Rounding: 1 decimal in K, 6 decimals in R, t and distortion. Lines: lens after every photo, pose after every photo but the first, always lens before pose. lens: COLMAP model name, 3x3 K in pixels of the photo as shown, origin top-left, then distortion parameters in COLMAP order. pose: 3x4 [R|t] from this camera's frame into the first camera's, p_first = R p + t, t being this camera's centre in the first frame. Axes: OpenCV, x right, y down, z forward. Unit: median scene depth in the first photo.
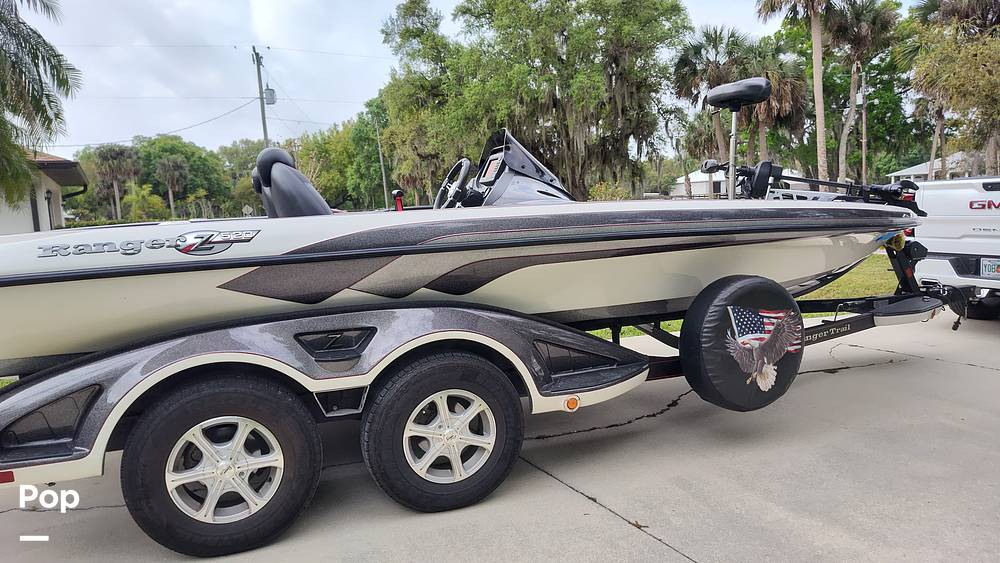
lens RADIAL K [[705.7, 0, 500.0], [0, 705.7, 281.5], [0, 0, 1]] dist [0.055404, -0.100290]
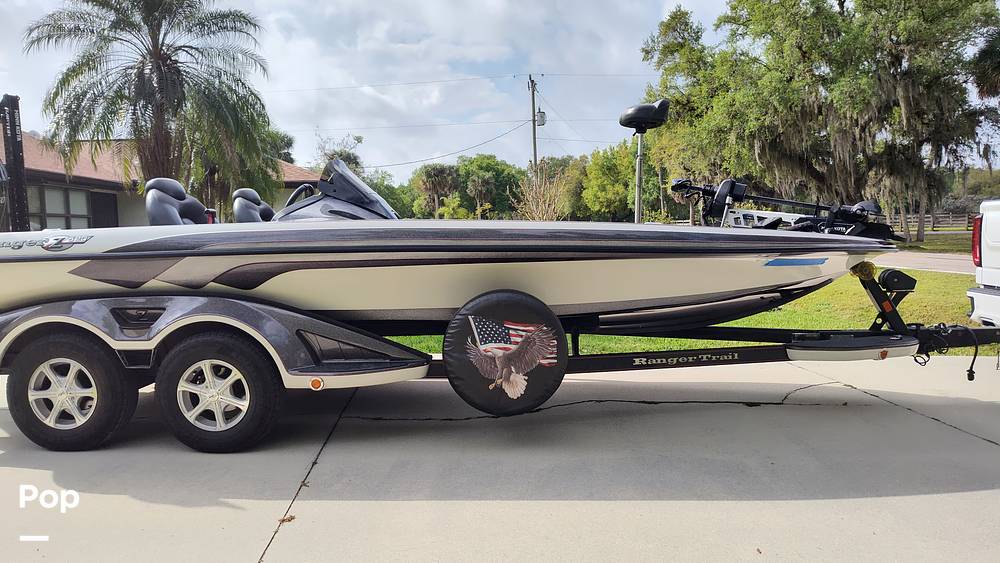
lens RADIAL K [[705.3, 0, 504.6], [0, 705.3, 275.7], [0, 0, 1]] dist [0.057144, -0.086138]
pose [[0.901842, 0.048243, -0.429364, 0.749367], [-0.059251, 0.998167, -0.012298, -0.015514], [0.427984, 0.036531, 0.903048, 0.019211]]
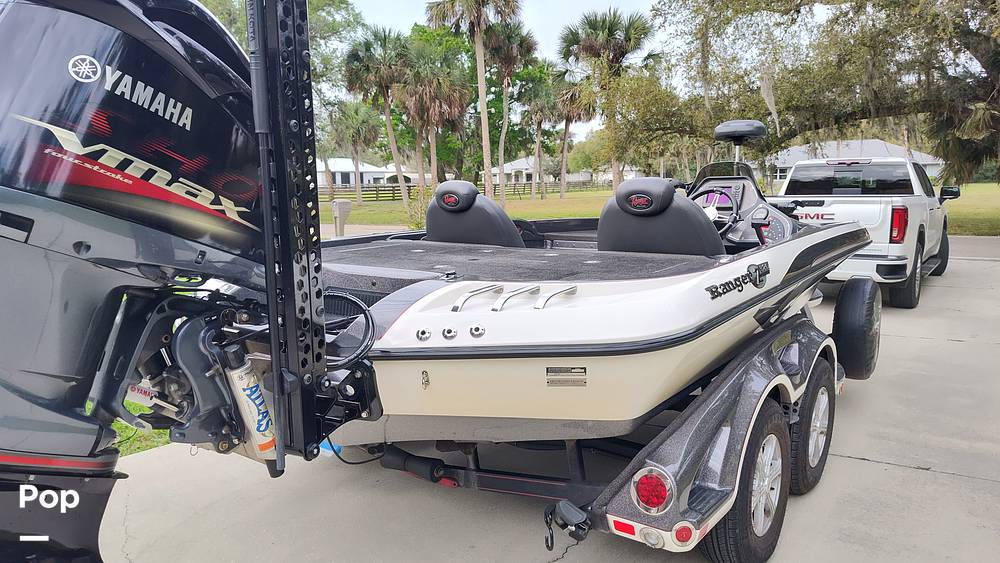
lens RADIAL K [[705.3, 0, 504.6], [0, 705.3, 275.7], [0, 0, 1]] dist [0.057144, -0.086138]
pose [[0.840721, -0.040693, 0.539938, -0.886739], [0.035699, 0.999168, 0.019719, -0.060314], [-0.540291, 0.002697, 0.841474, 0.208424]]
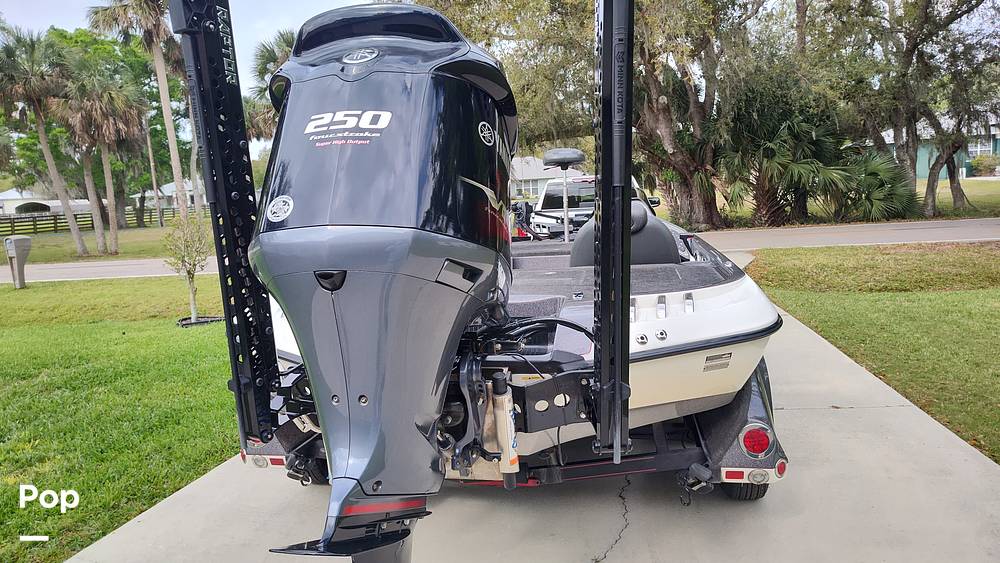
lens RADIAL K [[711.5, 0, 498.5], [0, 711.5, 277.2], [0, 0, 1]] dist [0.036433, -0.047758]
pose [[0.517985, -0.088184, 0.850832, -1.270211], [0.116901, 0.992637, 0.031712, -0.102425], [-0.847364, 0.083036, 0.524480, 0.450541]]
